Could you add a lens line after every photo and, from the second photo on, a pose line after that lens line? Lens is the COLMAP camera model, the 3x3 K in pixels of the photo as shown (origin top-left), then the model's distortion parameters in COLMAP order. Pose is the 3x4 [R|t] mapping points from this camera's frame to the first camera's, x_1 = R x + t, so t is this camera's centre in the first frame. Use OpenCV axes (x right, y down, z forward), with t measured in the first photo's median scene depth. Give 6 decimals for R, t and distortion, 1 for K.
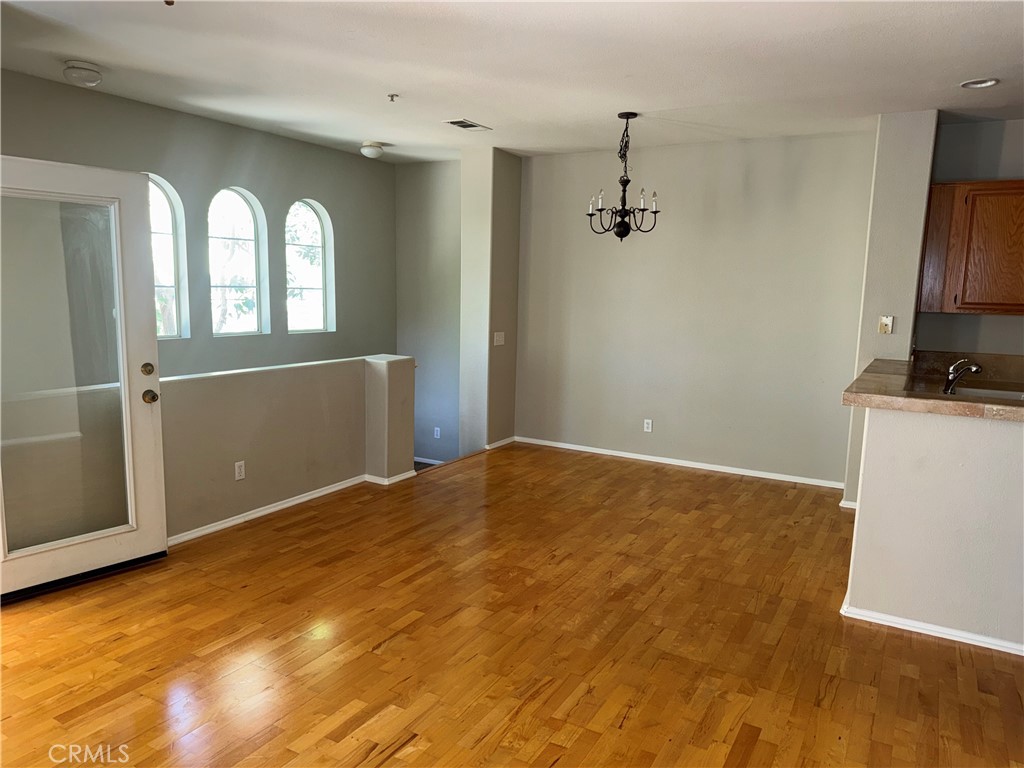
lens RADIAL K [[717.5, 0, 503.0], [0, 717.5, 383.8], [0, 0, 1]] dist [0.046979, -0.052250]
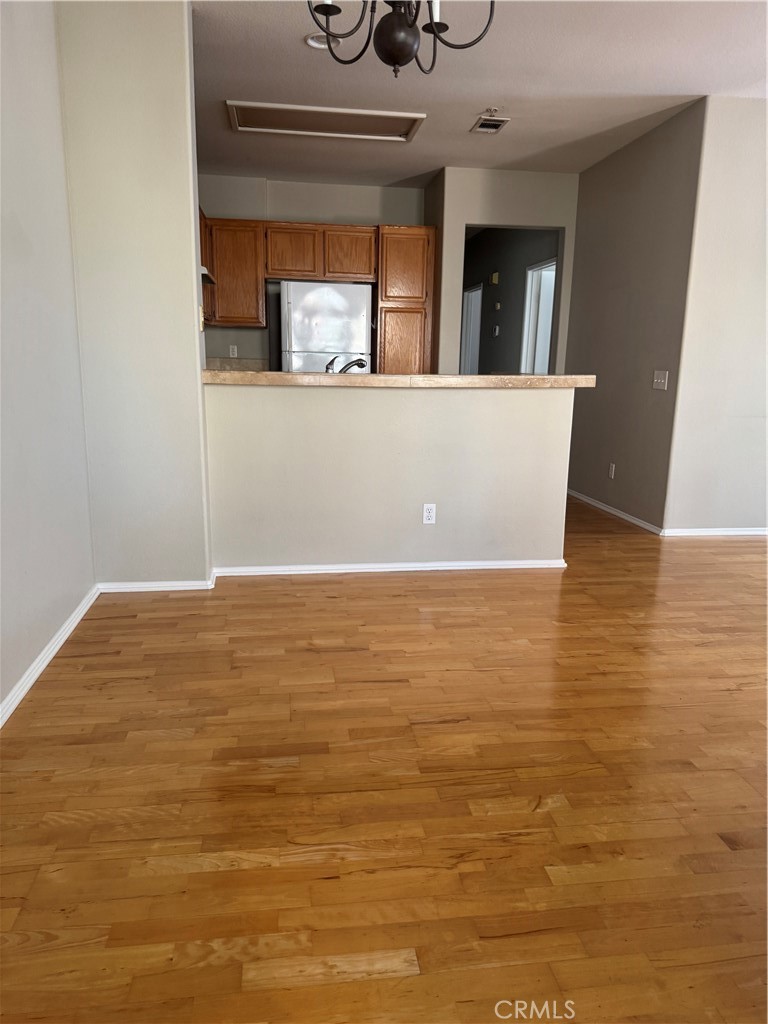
lens RADIAL K [[717.5, 0, 383.3], [0, 717.5, 516.7], [0, 0, 1]] dist [0.046979, -0.052250]
pose [[-0.618838, -0.204462, 0.758442, -0.187520], [0.073084, 0.946356, 0.314752, -0.128341], [-0.782112, 0.250211, -0.570698, 1.553639]]
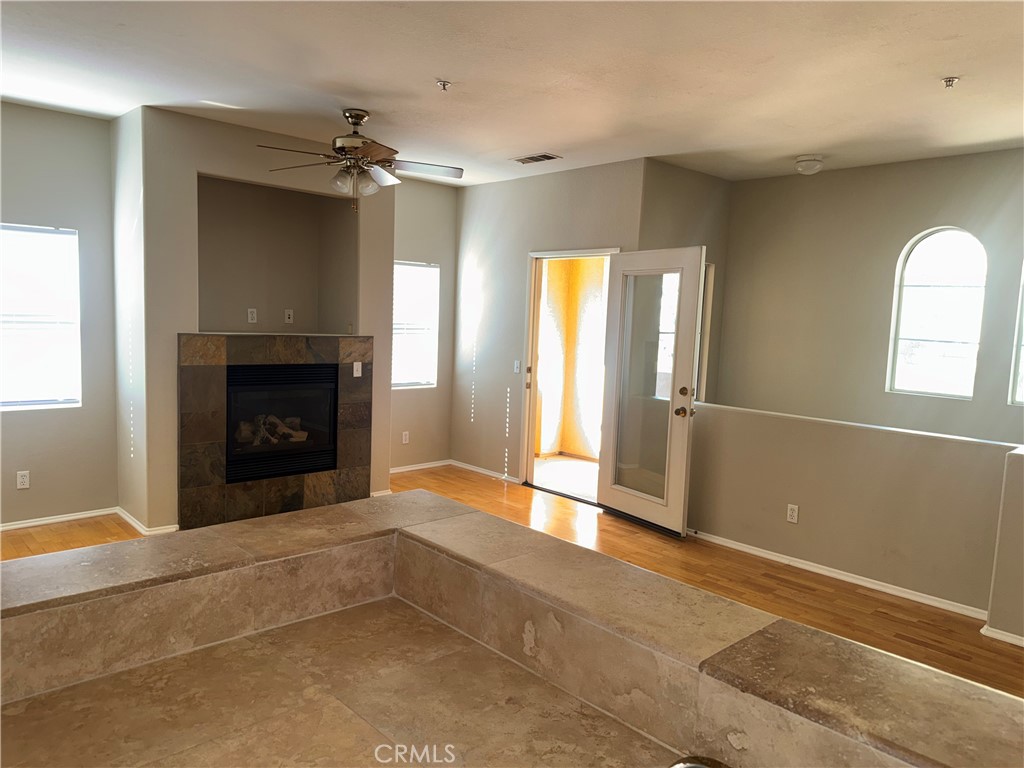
lens RADIAL K [[717.5, 0, 516.9], [0, 717.5, 379.5], [0, 0, 1]] dist [0.046979, -0.052250]
pose [[-0.270464, 0.053837, -0.961224, 0.781928], [-0.178184, 0.978386, 0.104935, -0.113810], [0.946097, 0.199656, -0.255025, 0.930244]]
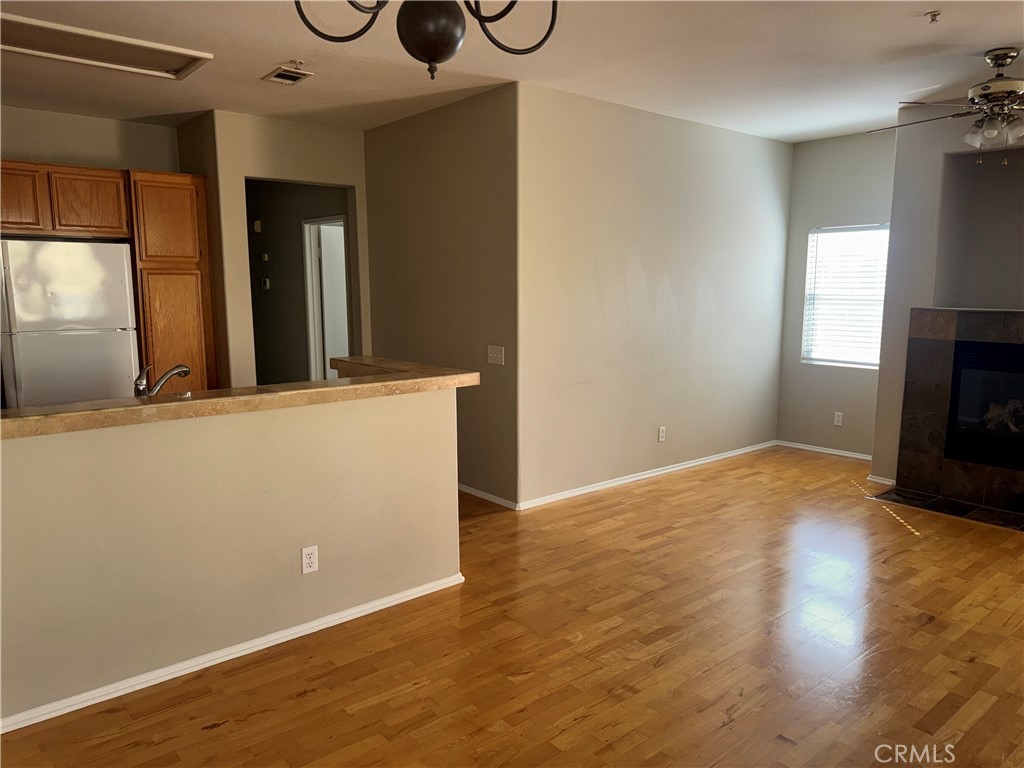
lens RADIAL K [[717.5, 0, 510.2], [0, 717.5, 389.4], [0, 0, 1]] dist [0.046979, -0.052250]
pose [[-0.941621, -0.074118, 0.328416, 0.063447], [0.022519, 0.959417, 0.281092, -0.203394], [-0.335922, 0.272078, -0.901737, 1.521433]]
